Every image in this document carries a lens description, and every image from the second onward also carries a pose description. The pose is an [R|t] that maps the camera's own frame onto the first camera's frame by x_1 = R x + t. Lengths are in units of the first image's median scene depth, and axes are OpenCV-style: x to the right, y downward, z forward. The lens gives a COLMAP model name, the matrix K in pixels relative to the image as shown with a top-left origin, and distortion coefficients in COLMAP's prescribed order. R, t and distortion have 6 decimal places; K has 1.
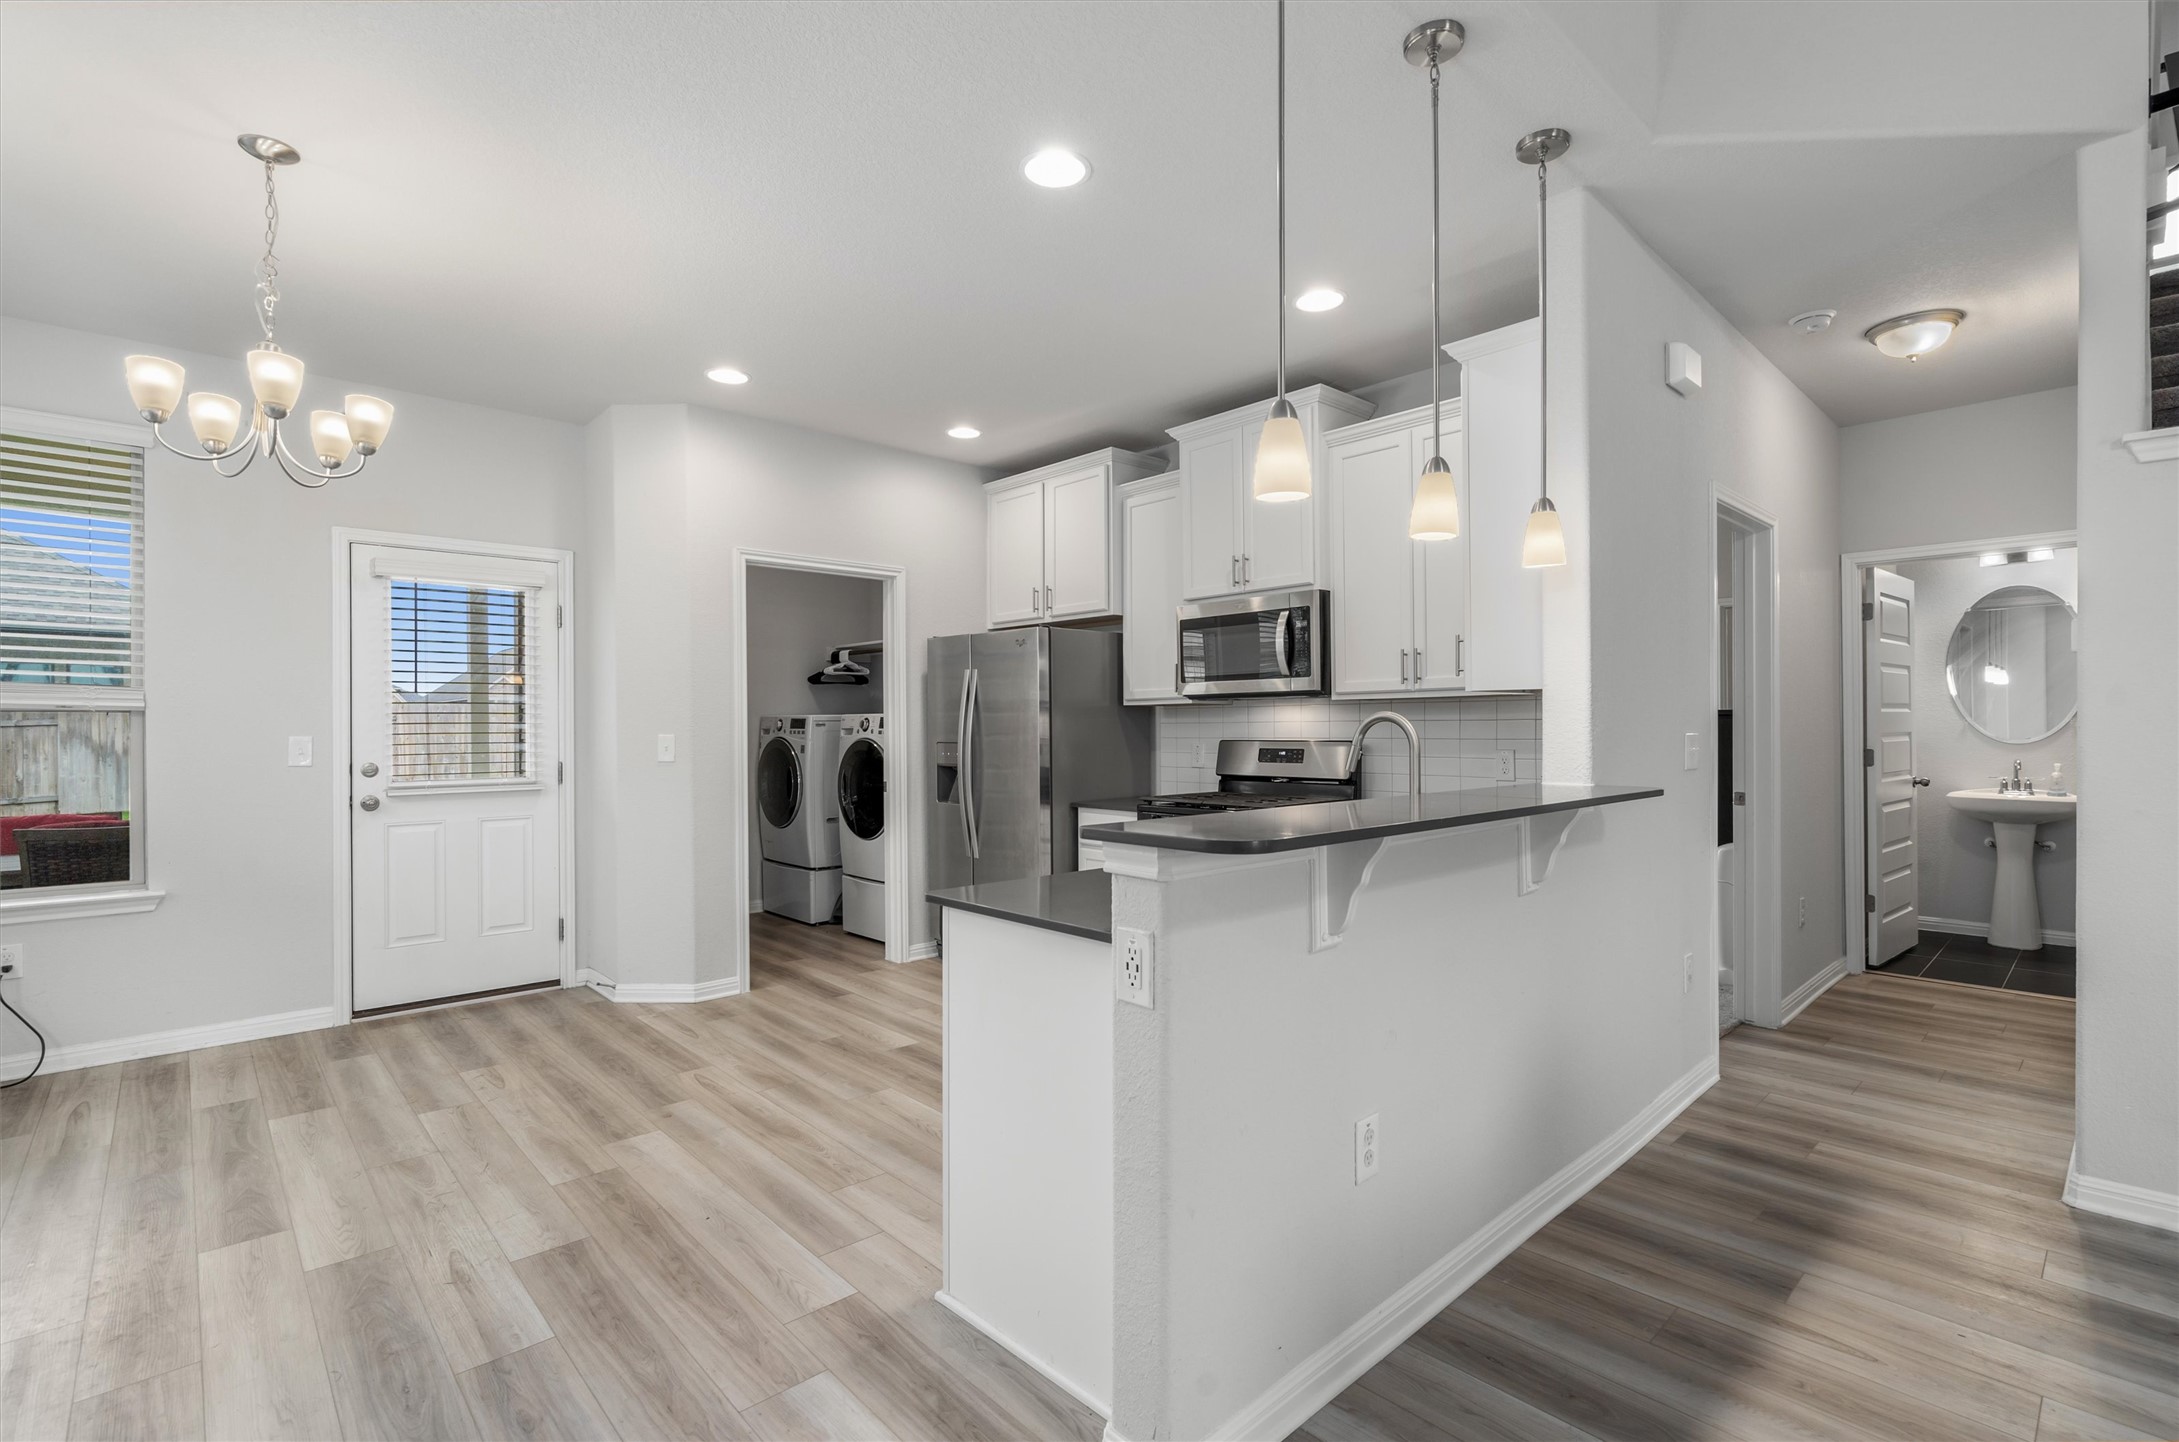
lens RADIAL K [[973.3, 0, 1079.5], [0, 973.3, 723.0], [0, 0, 1]] dist [0.004370, 0.000330]
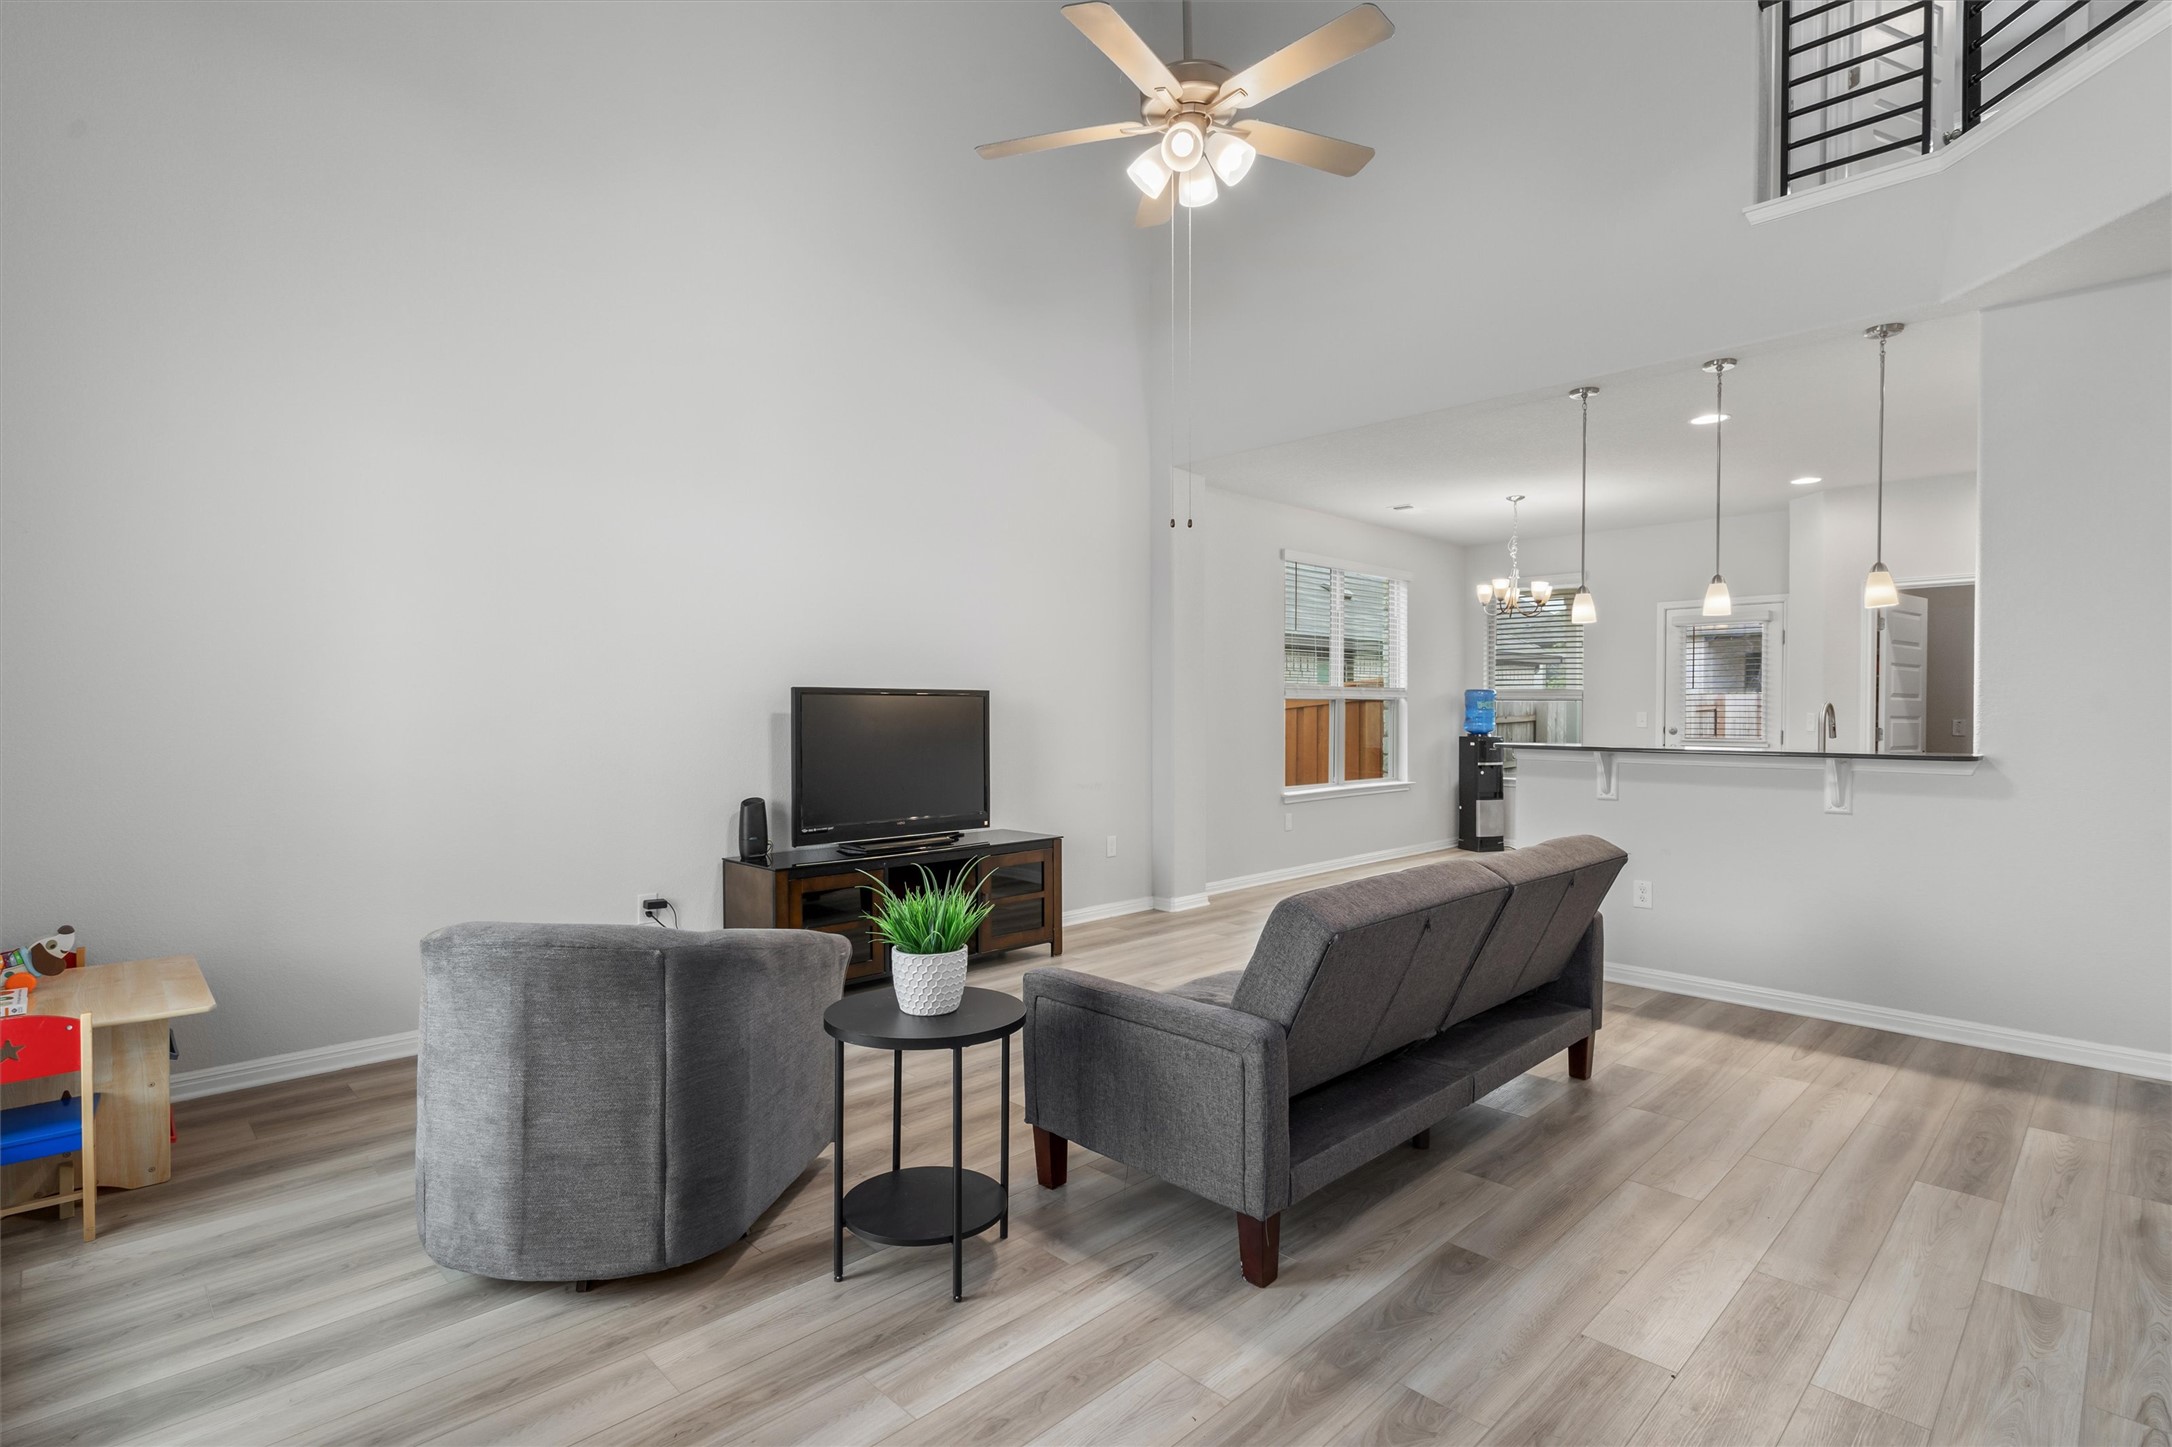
lens RADIAL K [[1057.9, 0, 1091.5], [0, 1057.9, 726.3], [0, 0, 1]] dist [0.001914, 0.000248]
pose [[0.034321, 0.021018, -0.999190, 1.200109], [0.005173, 0.999762, 0.021207, -0.009260], [0.999397, -0.005896, 0.034204, -0.168238]]
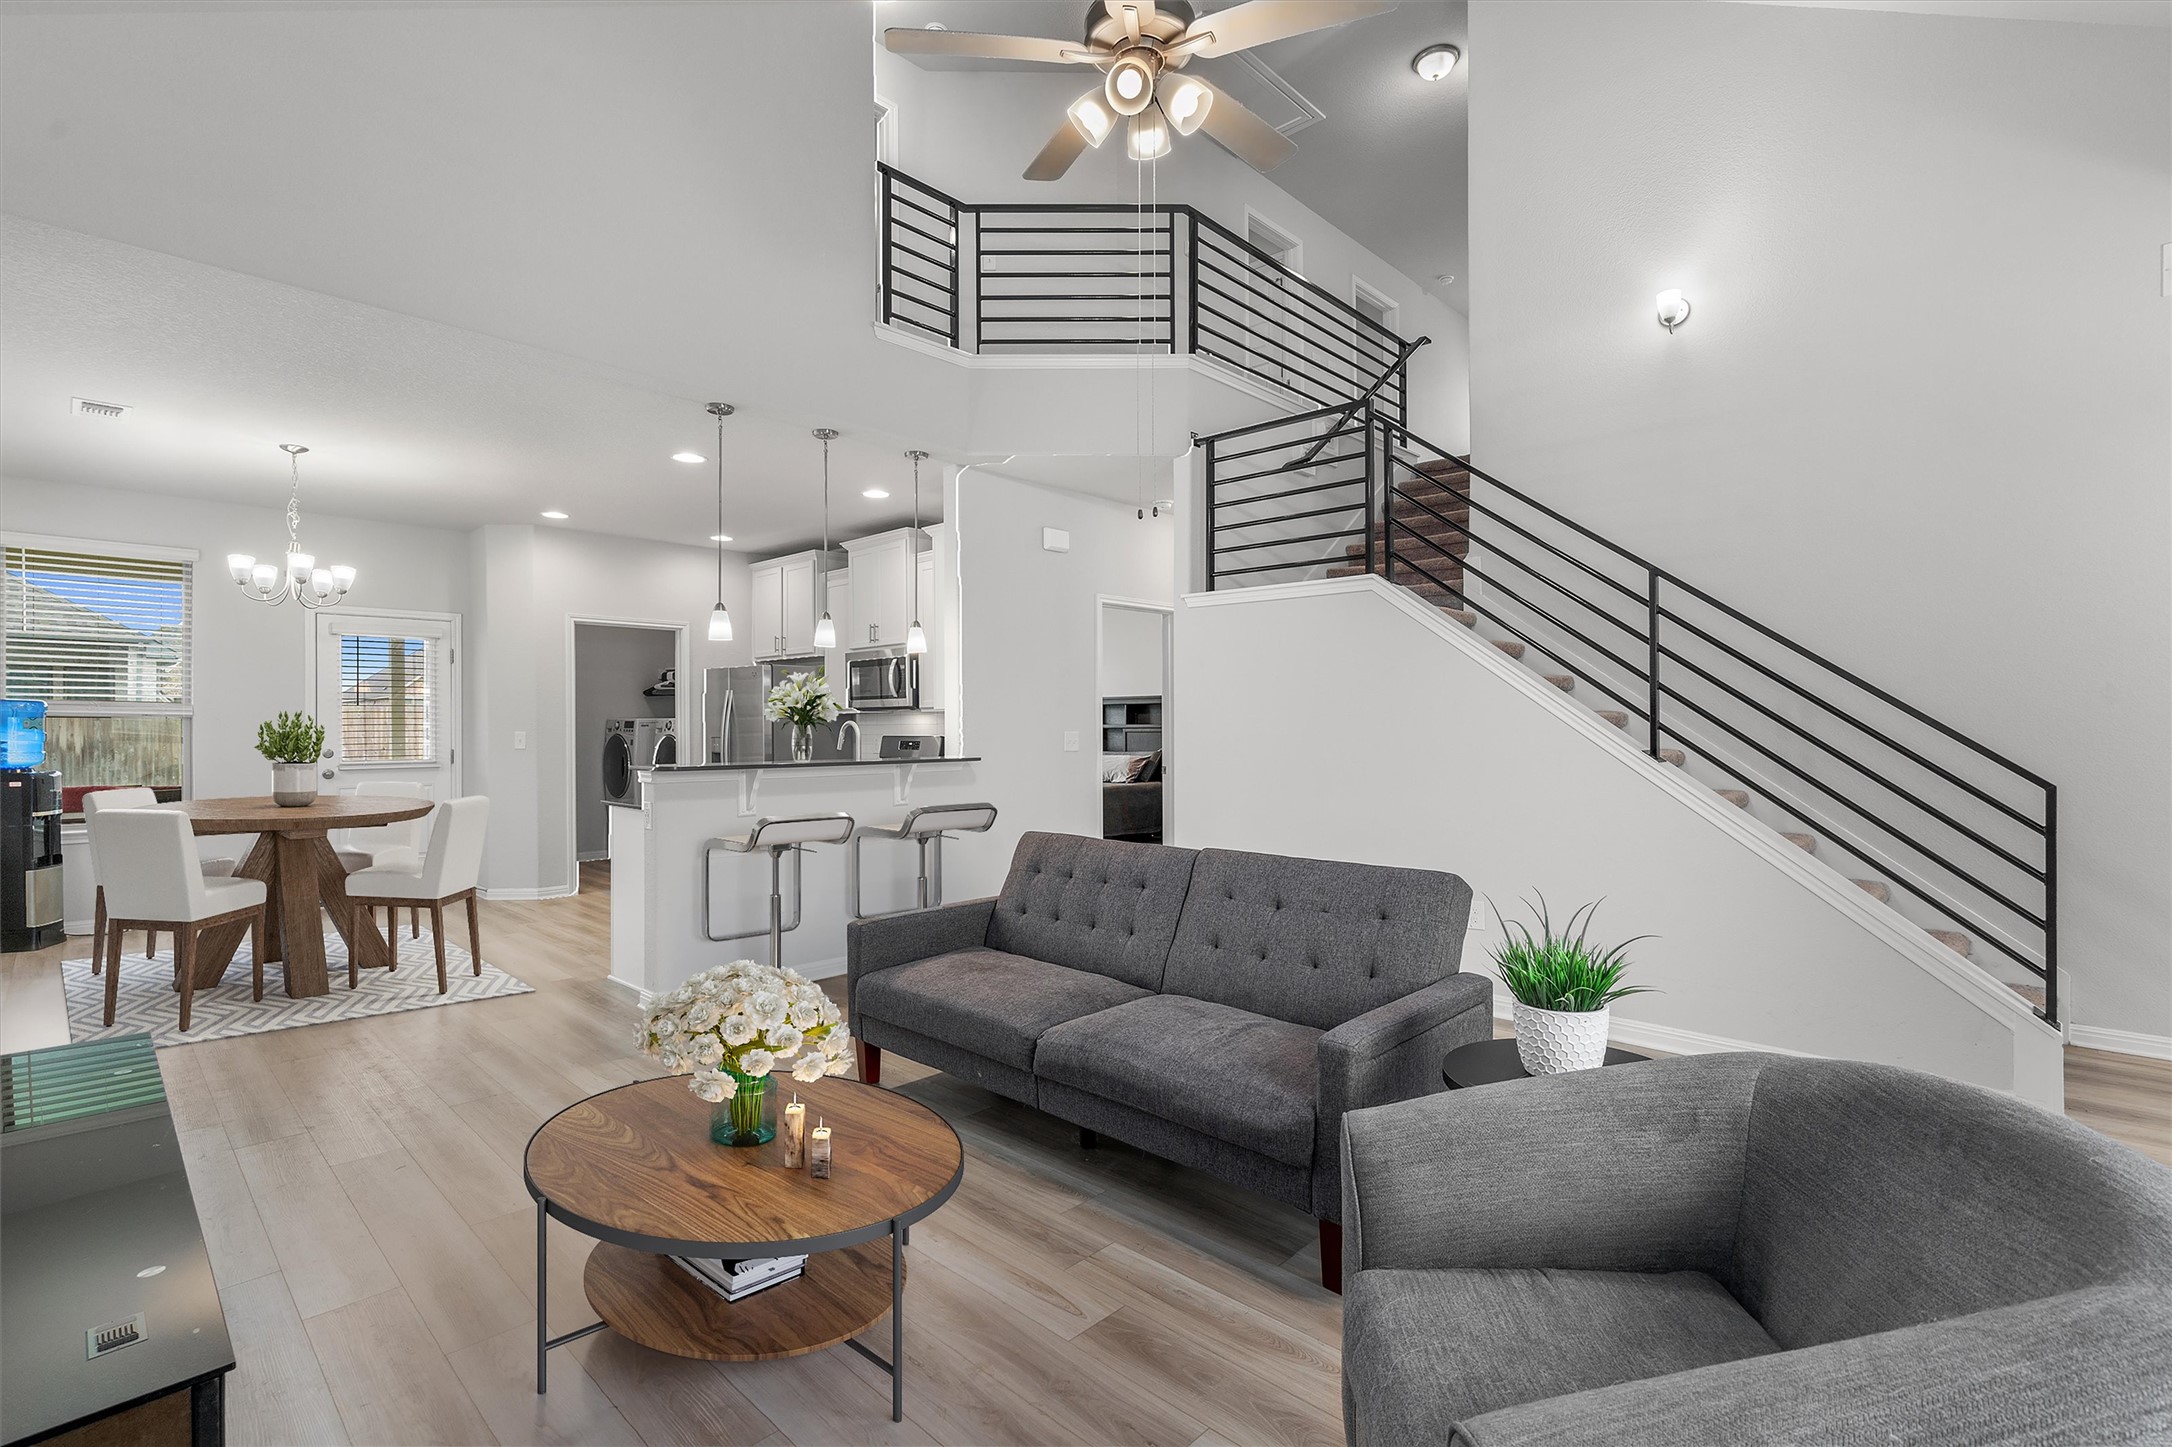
lens RADIAL K [[998.2, 0, 1101.2], [0, 998.2, 724.9], [0, 0, 1]] dist [-0.004100, -0.000221]
pose [[0.998066, 0.000744, 0.062152, 0.420308], [-0.000996, 0.999991, 0.004025, -0.007357], [-0.062148, -0.004079, 0.998059, -0.683244]]
